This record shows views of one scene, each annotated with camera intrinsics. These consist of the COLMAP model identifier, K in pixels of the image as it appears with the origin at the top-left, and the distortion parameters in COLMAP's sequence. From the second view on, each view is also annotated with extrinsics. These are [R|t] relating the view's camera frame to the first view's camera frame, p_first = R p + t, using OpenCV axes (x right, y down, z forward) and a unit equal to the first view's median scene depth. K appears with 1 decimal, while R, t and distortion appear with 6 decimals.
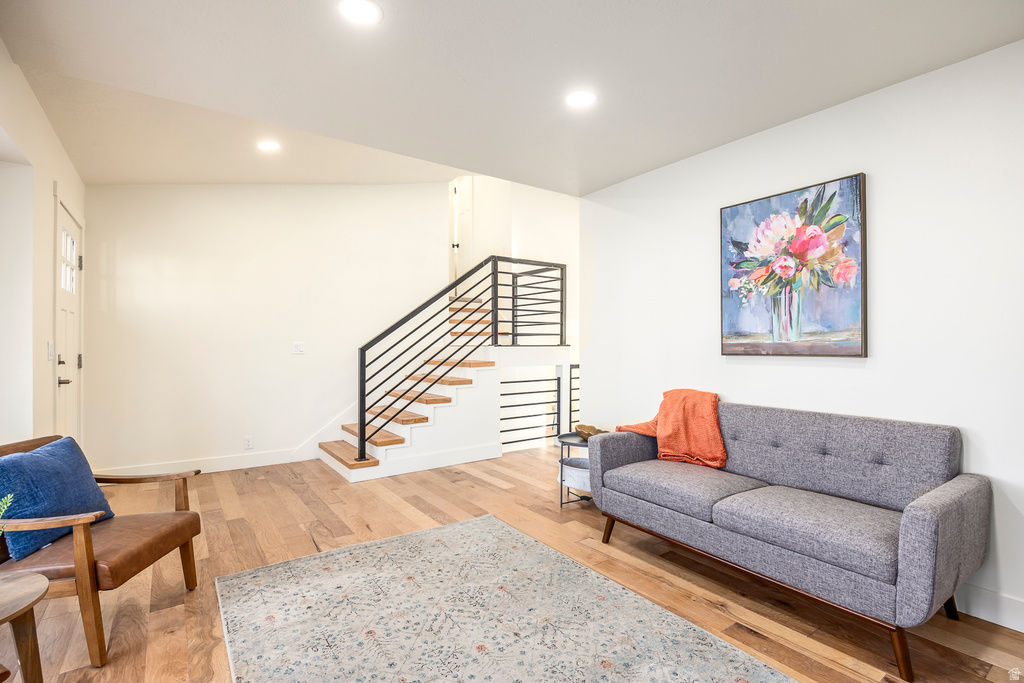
lens RADIAL K [[494.7, 0, 517.7], [0, 494.7, 339.3], [0, 0, 1]] dist [-0.006591, -0.000573]
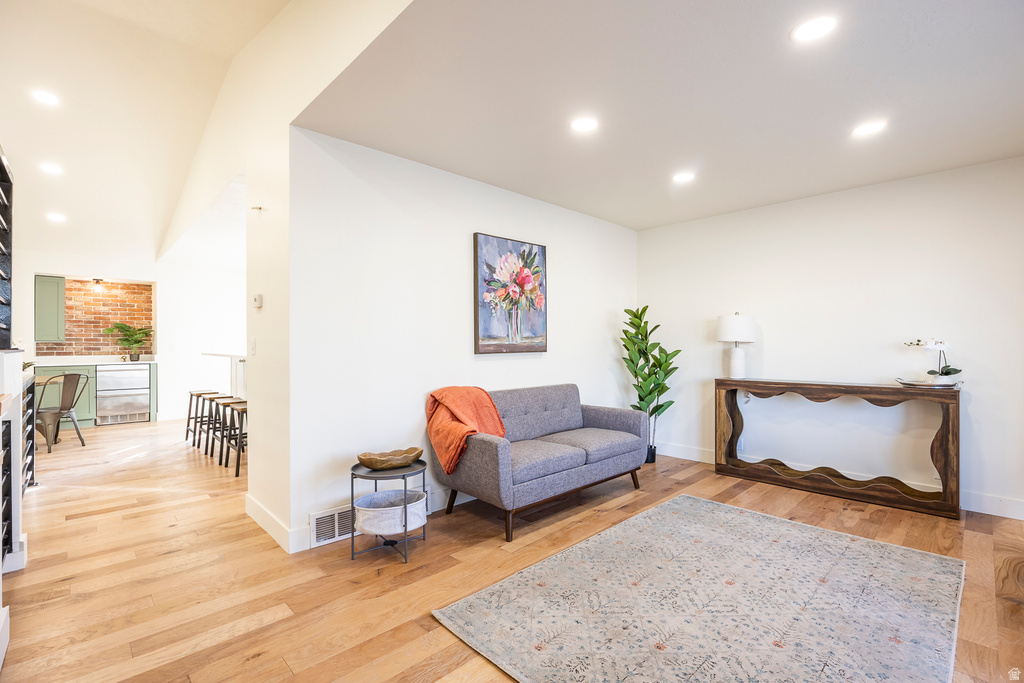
lens RADIAL K [[463.8, 0, 517.9], [0, 463.8, 345.8], [0, 0, 1]] dist [-0.010147, 0.000838]
pose [[-0.158739, -0.002205, 0.987318, -0.808363], [-0.003601, 0.999992, 0.001655, 0.010956], [-0.987314, -0.003293, -0.158746, 1.206170]]
